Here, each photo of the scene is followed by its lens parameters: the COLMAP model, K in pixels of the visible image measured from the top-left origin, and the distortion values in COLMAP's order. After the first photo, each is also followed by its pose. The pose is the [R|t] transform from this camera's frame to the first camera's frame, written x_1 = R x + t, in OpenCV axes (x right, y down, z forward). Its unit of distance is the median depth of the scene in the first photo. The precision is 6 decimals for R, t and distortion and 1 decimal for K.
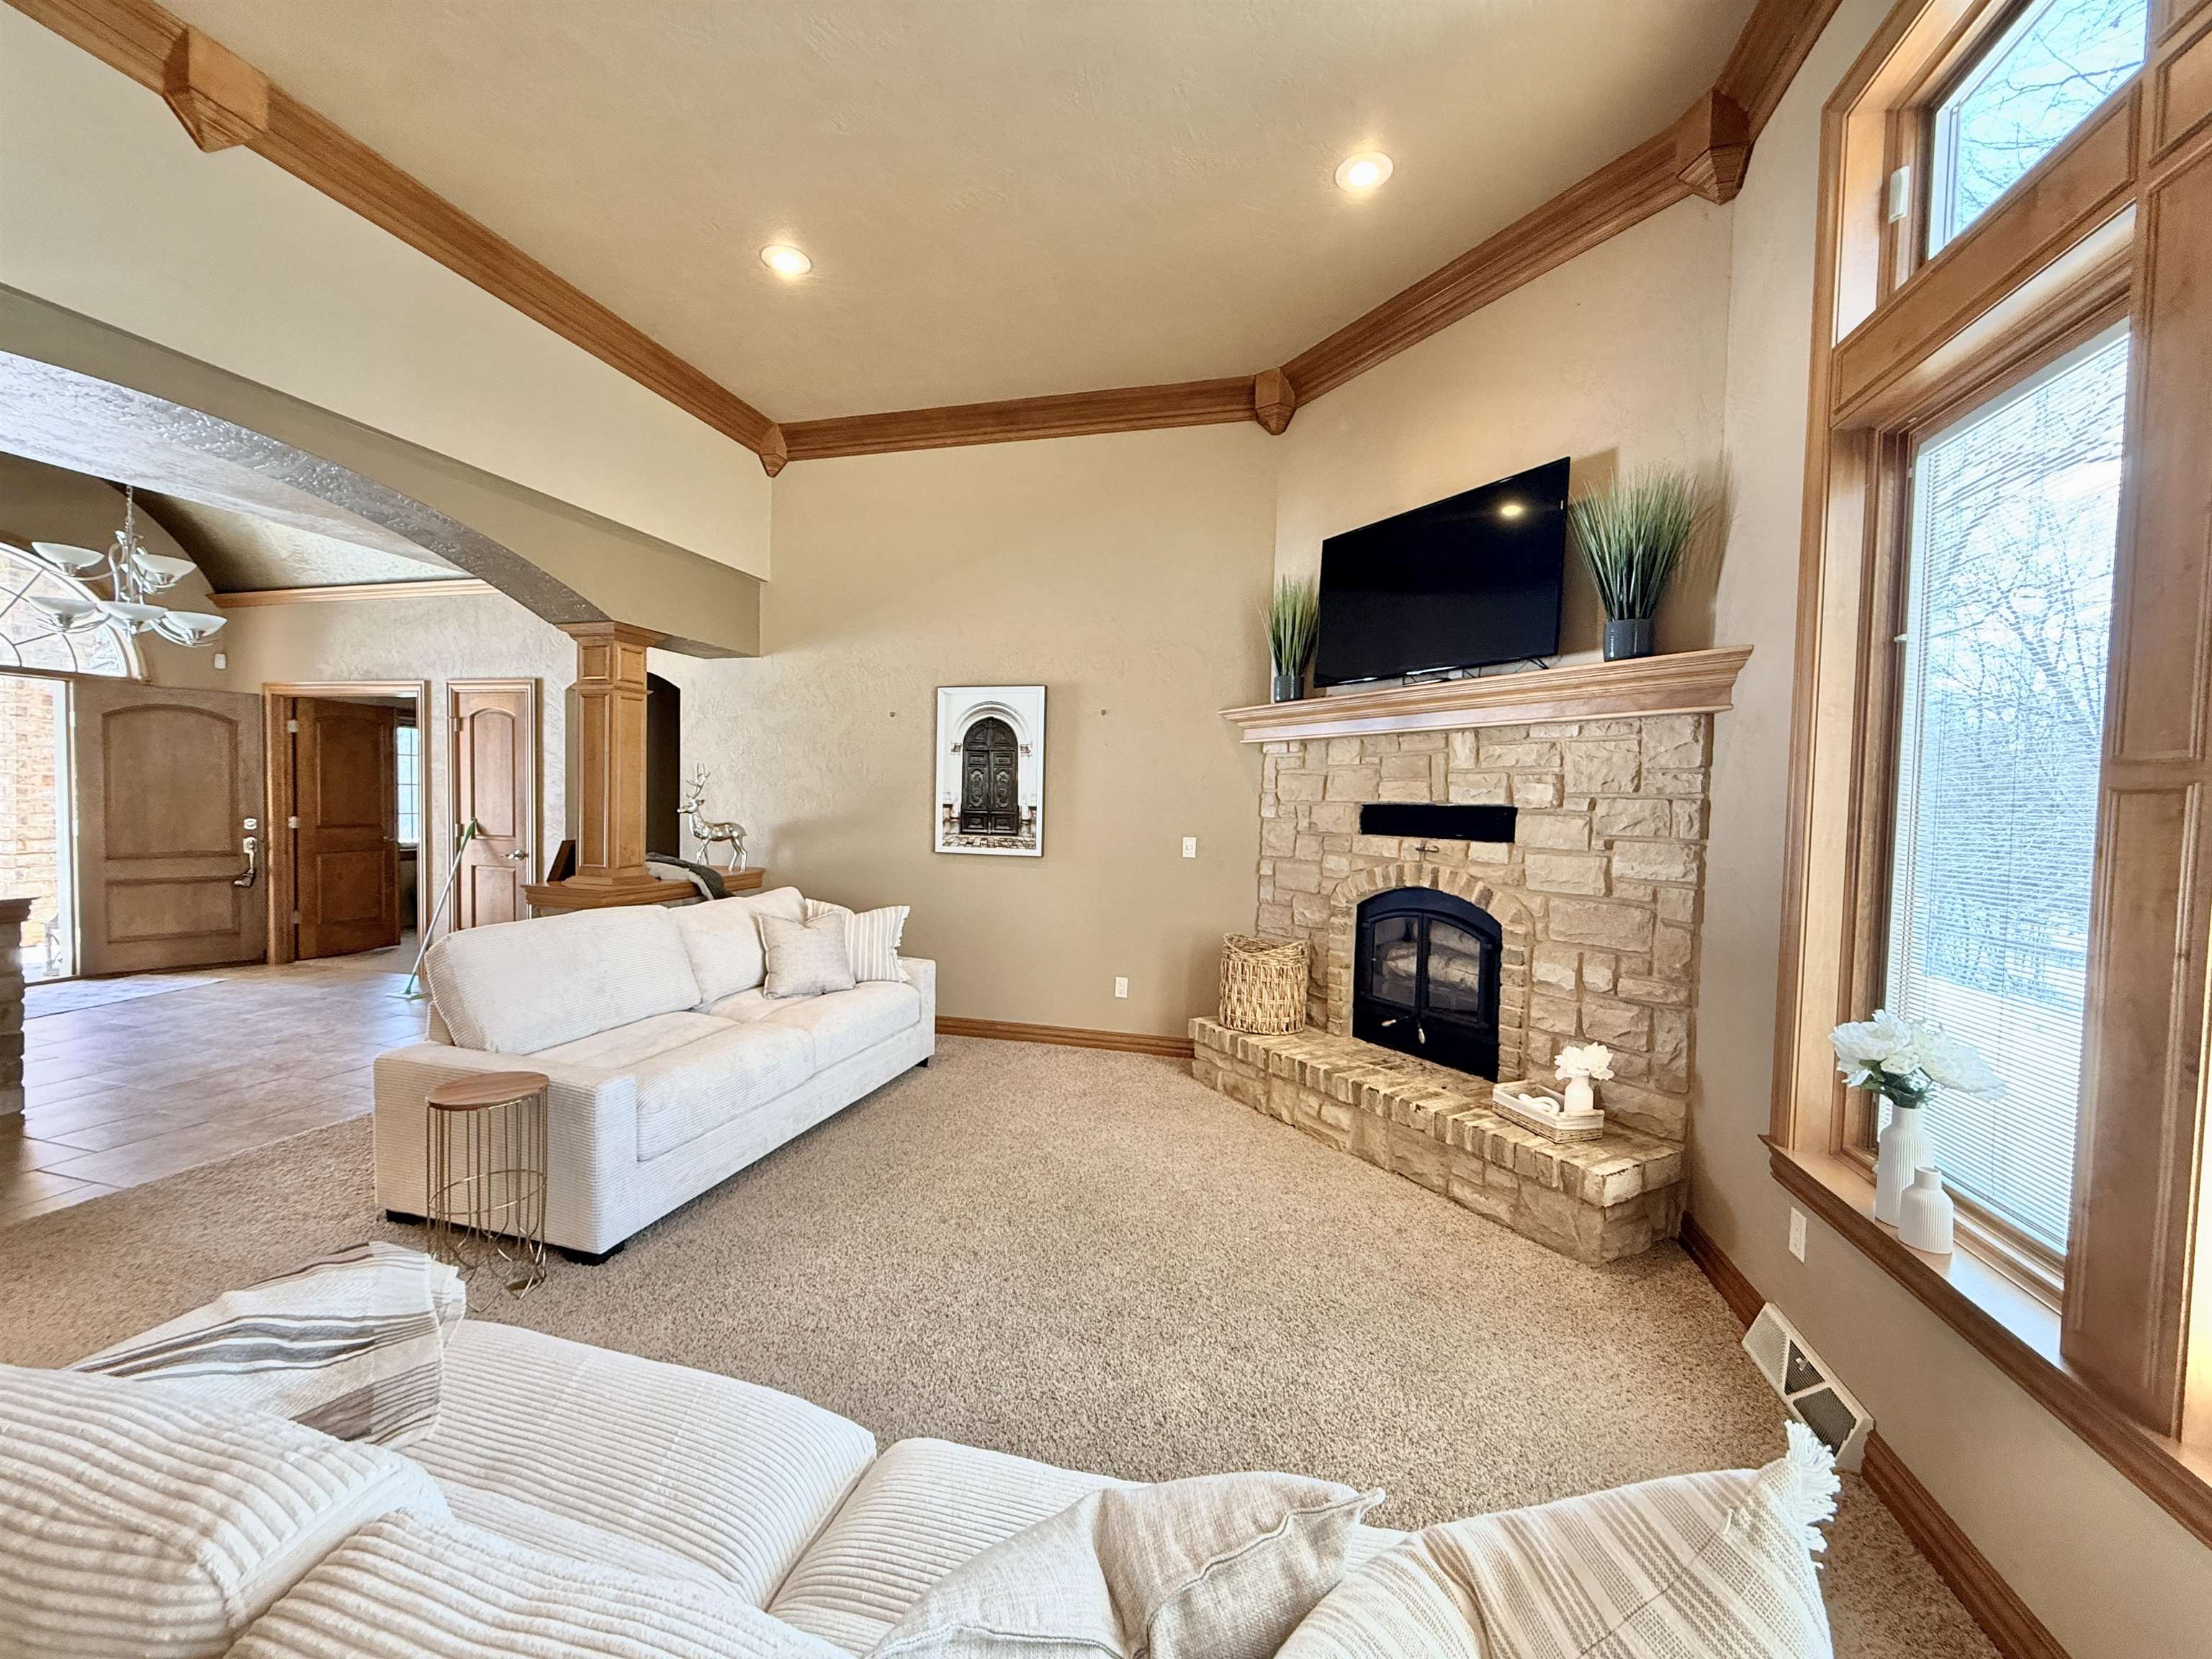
lens RADIAL K [[880.8, 0, 1106.0], [0, 880.8, 829.5], [0, 0, 1]] dist [0.001951, 0.000028]
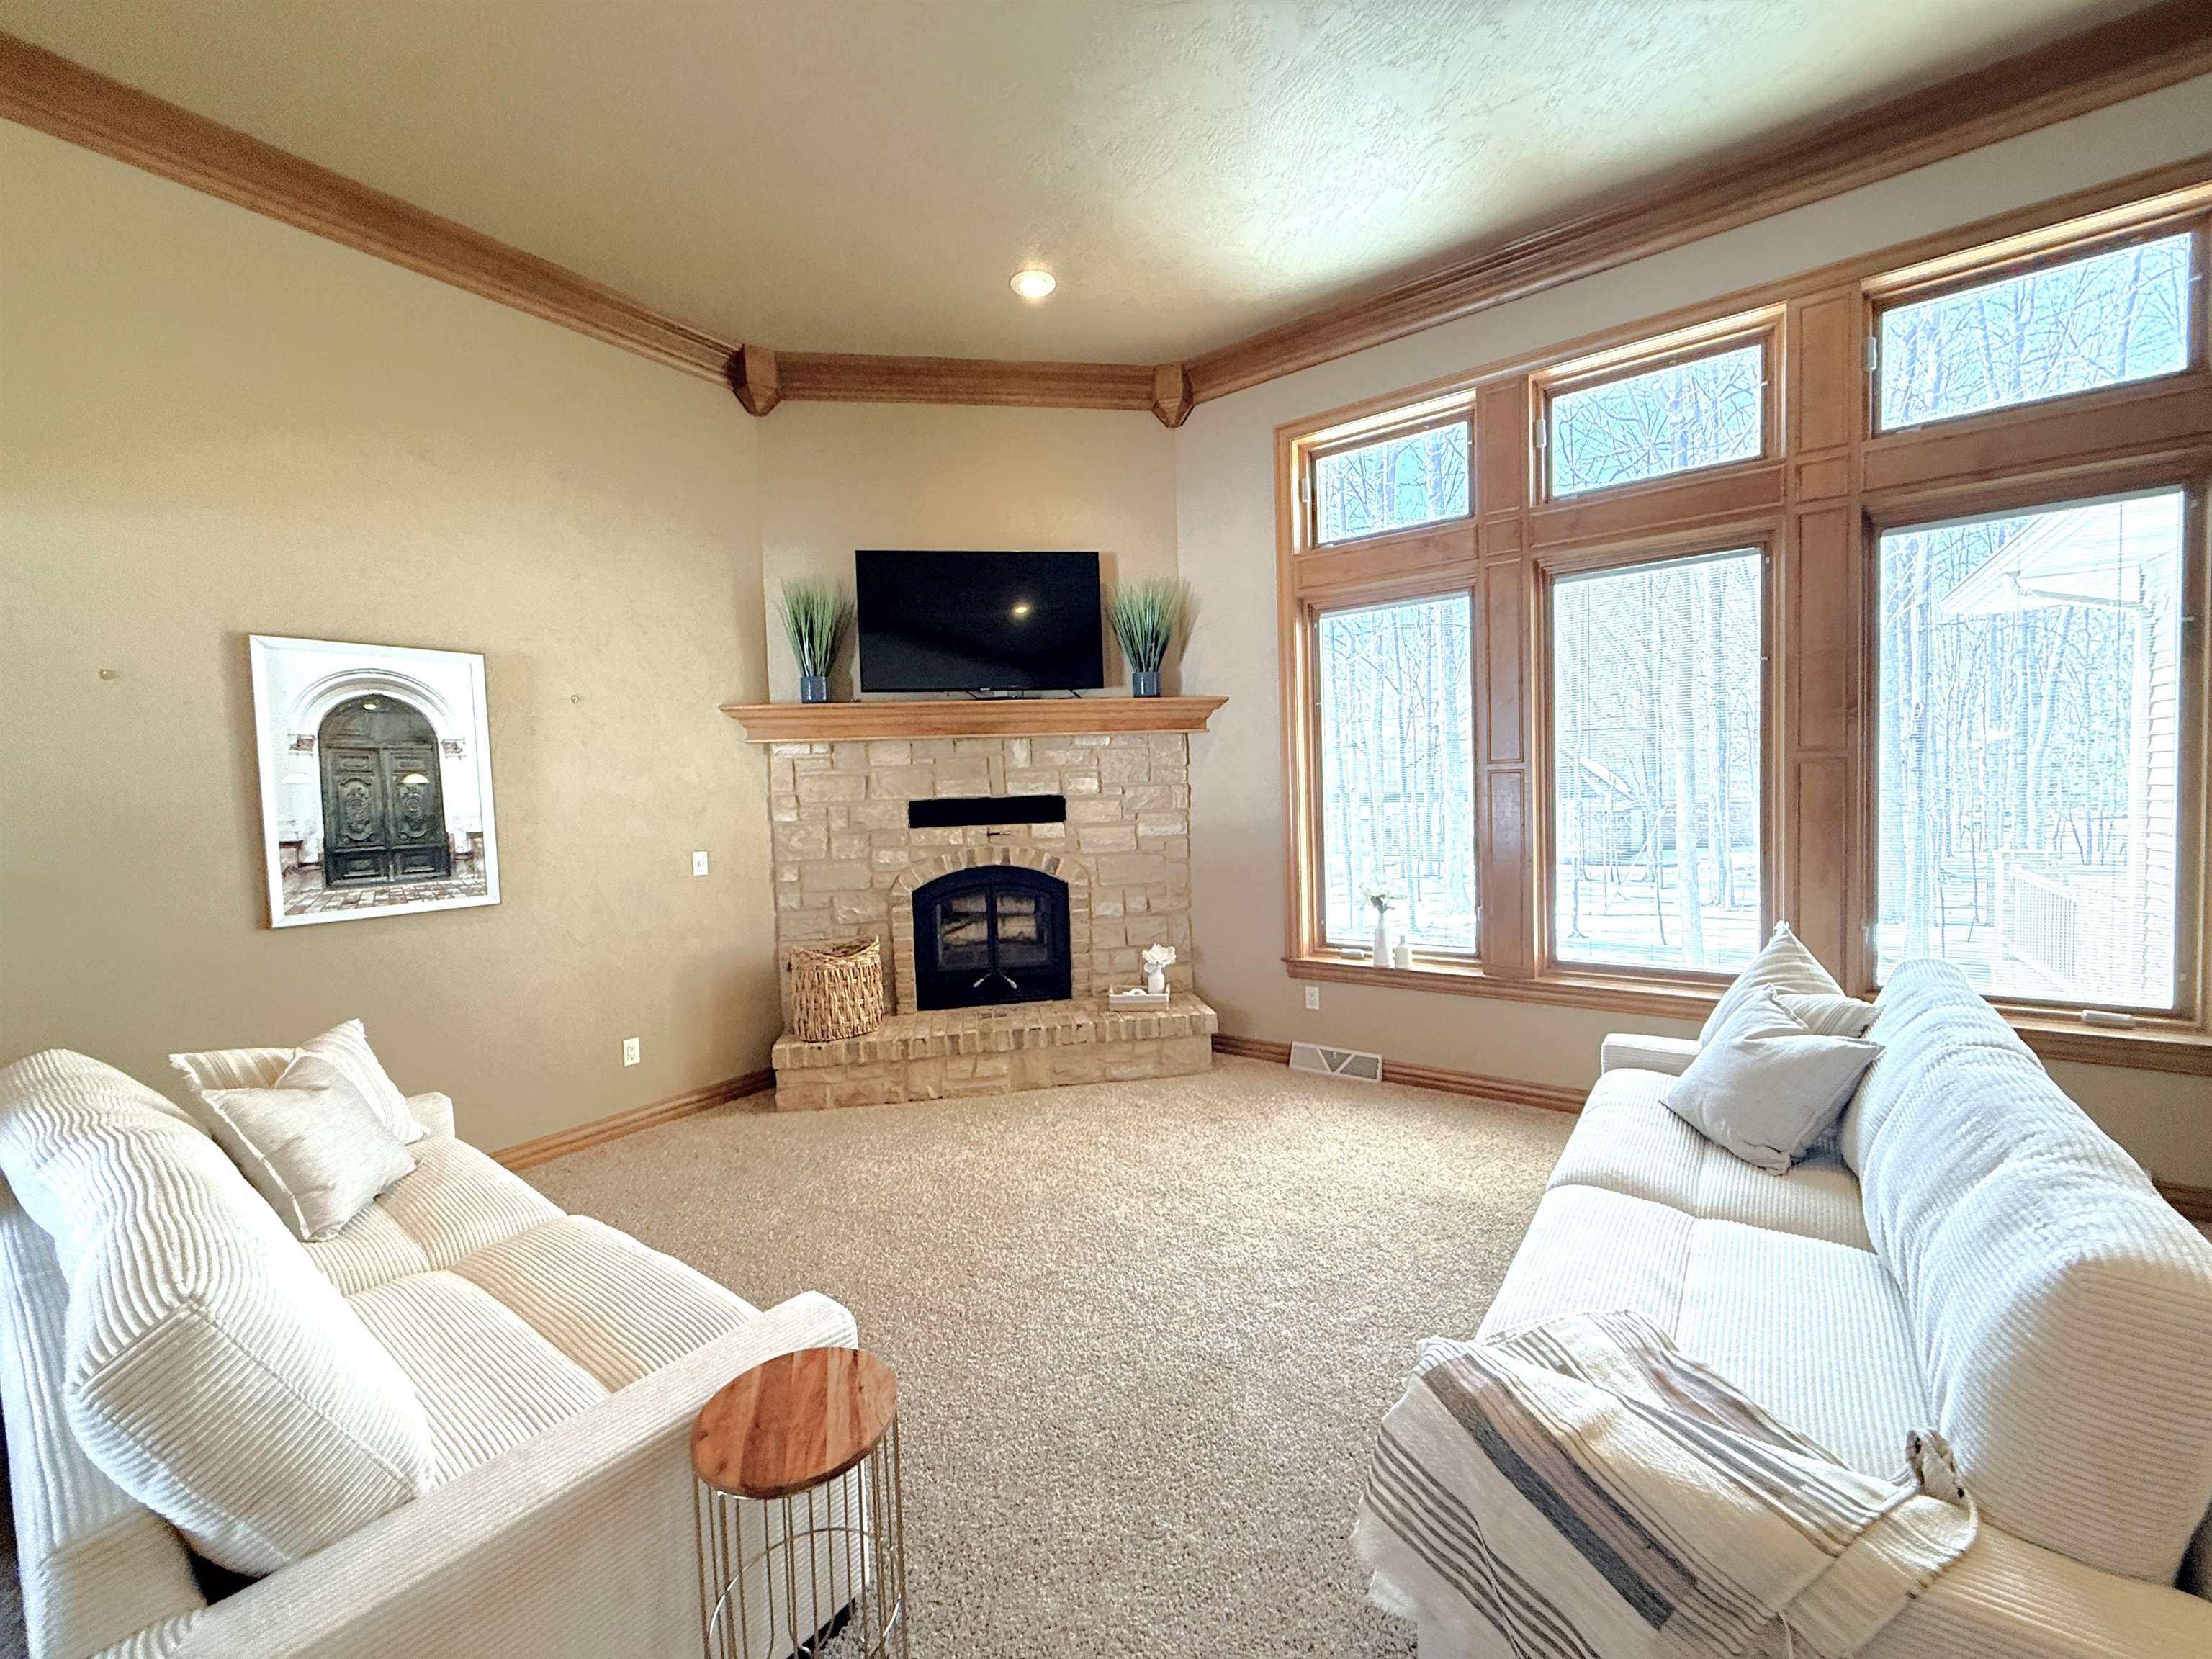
lens RADIAL K [[877.3, 0, 1106.0], [0, 877.3, 829.5], [0, 0, 1]] dist [0.008624, 0.000019]
pose [[0.362945, -0.078845, 0.928469, -0.709955], [0.073759, 0.995718, 0.055723, -0.039988], [-0.928887, 0.048259, 0.367206, 0.403531]]
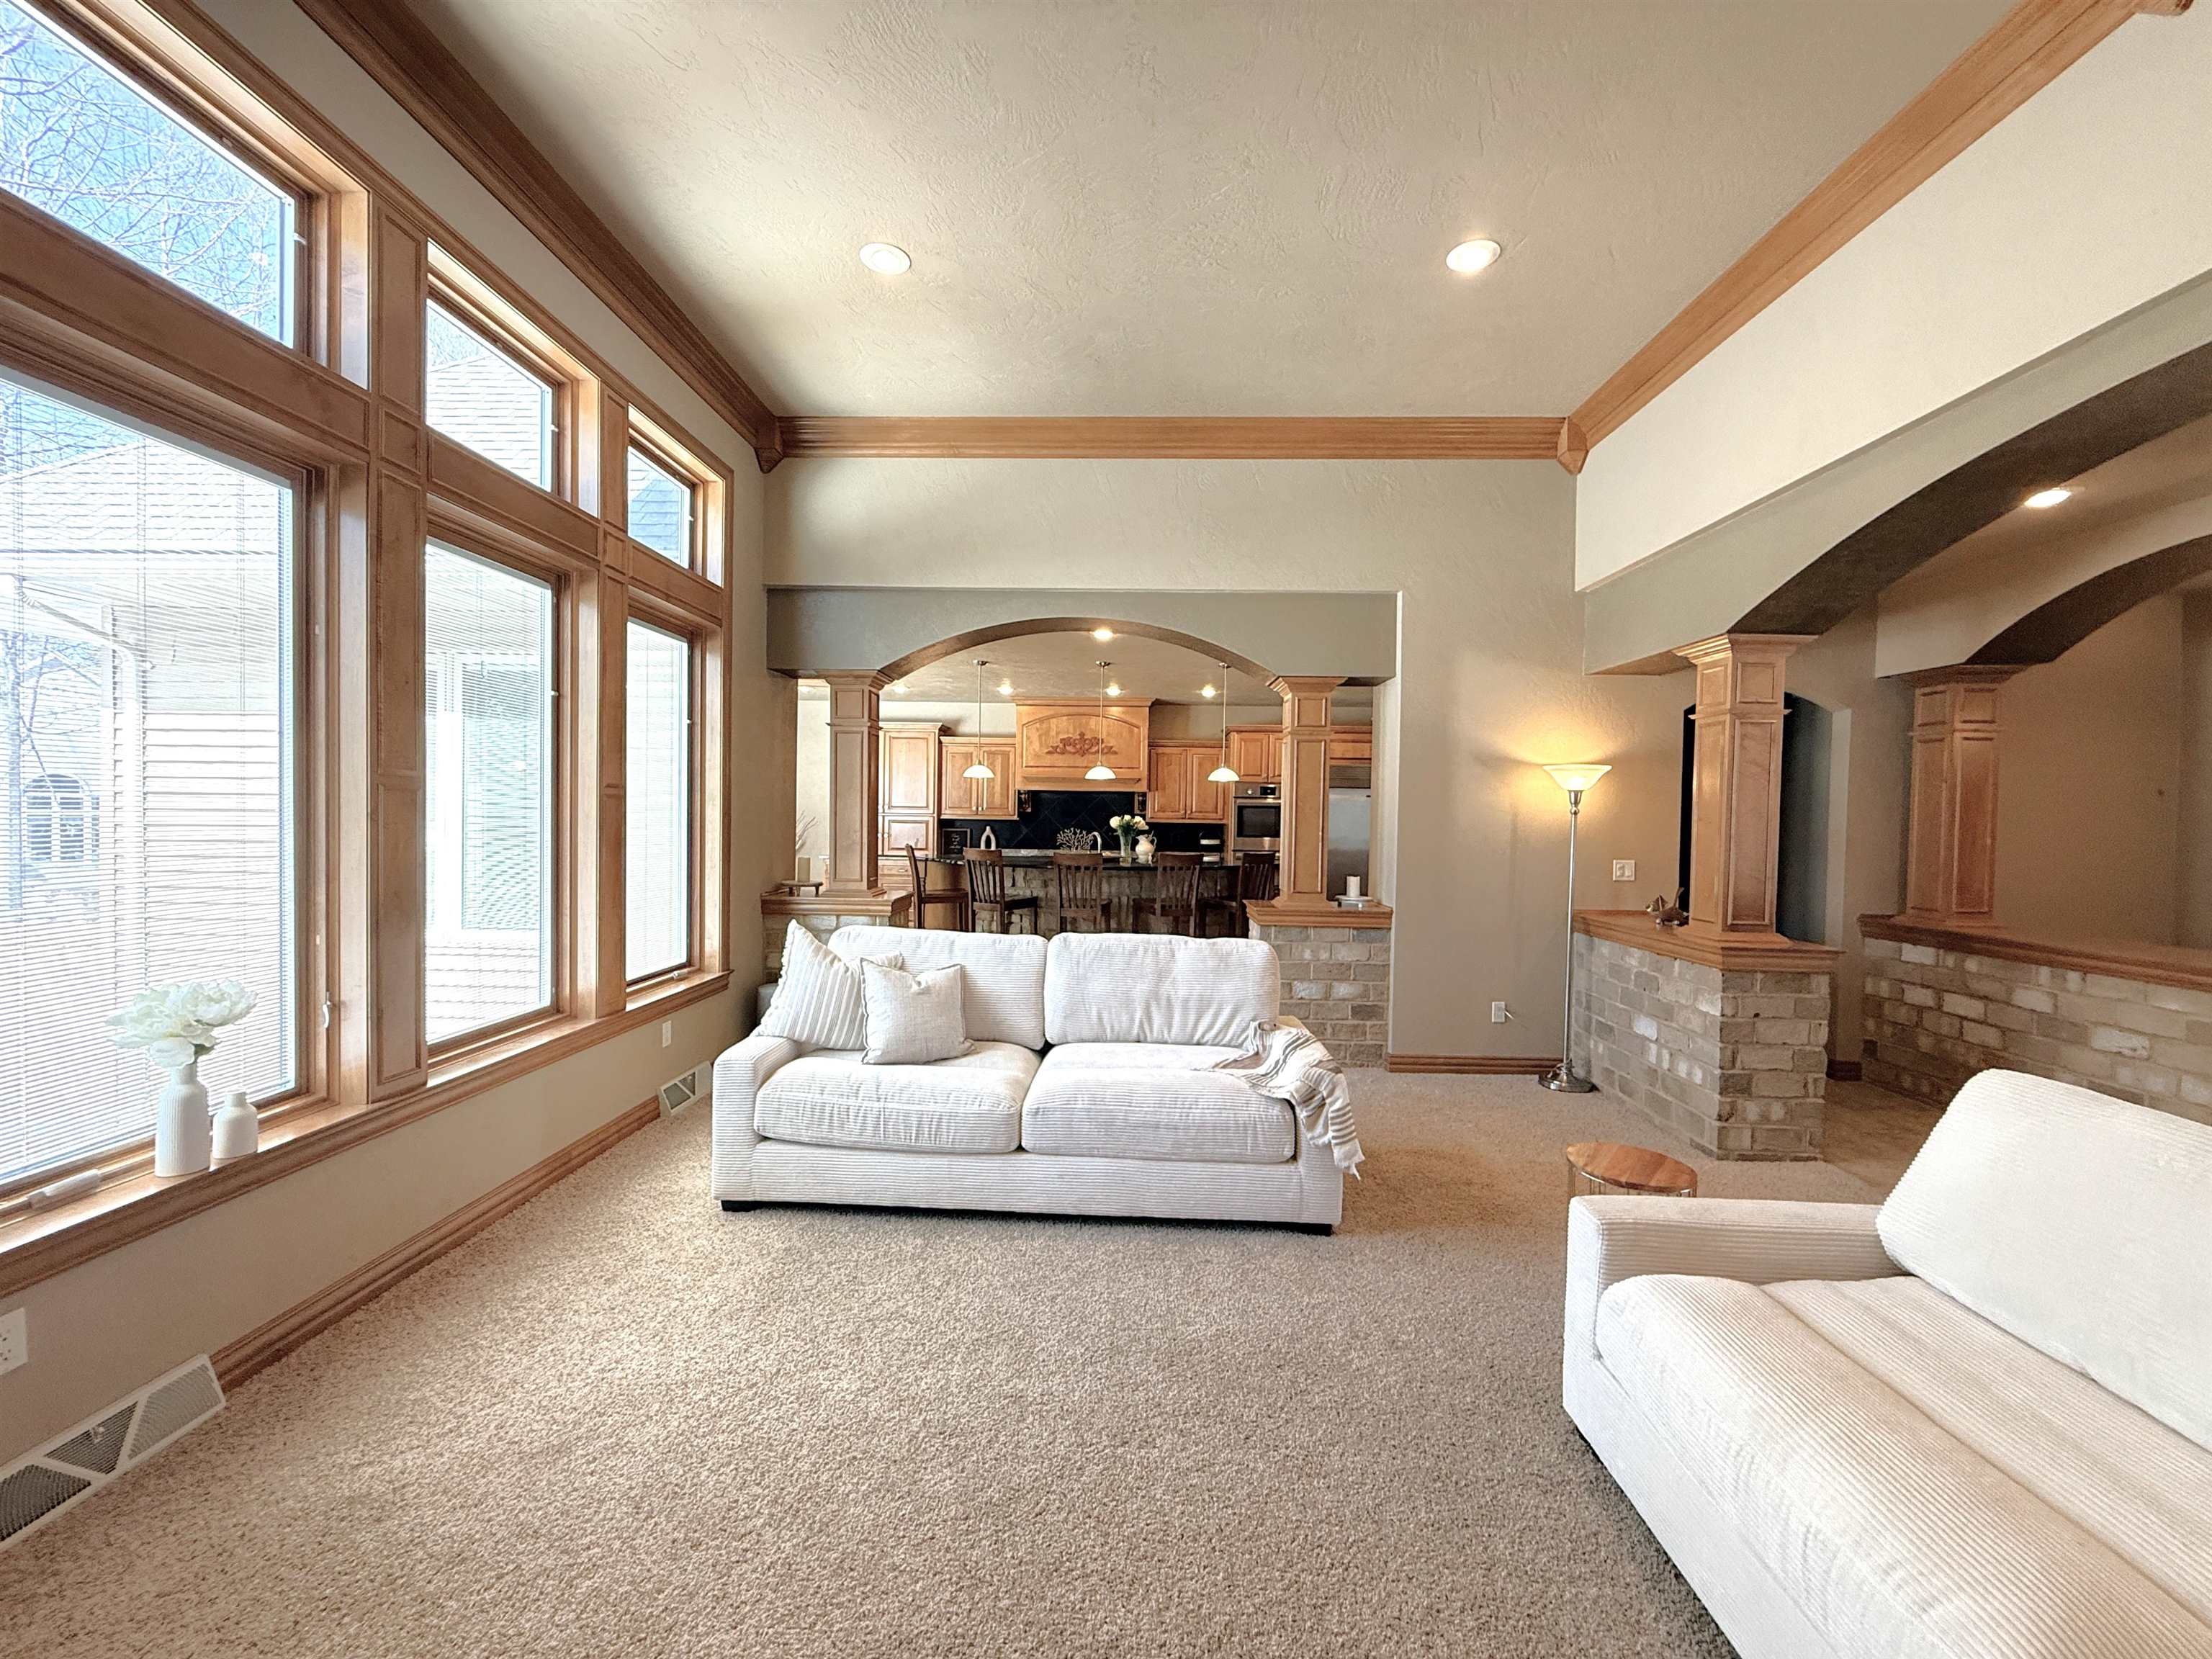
lens RADIAL K [[880.8, 0, 1106.0], [0, 880.8, 829.5], [0, 0, 1]] dist [0.001951, 0.000028]
pose [[-0.973007, -0.029530, -0.228878, 0.019767], [-0.042136, 0.997841, 0.050387, -0.044587], [0.226896, 0.058670, -0.972150, 1.149066]]
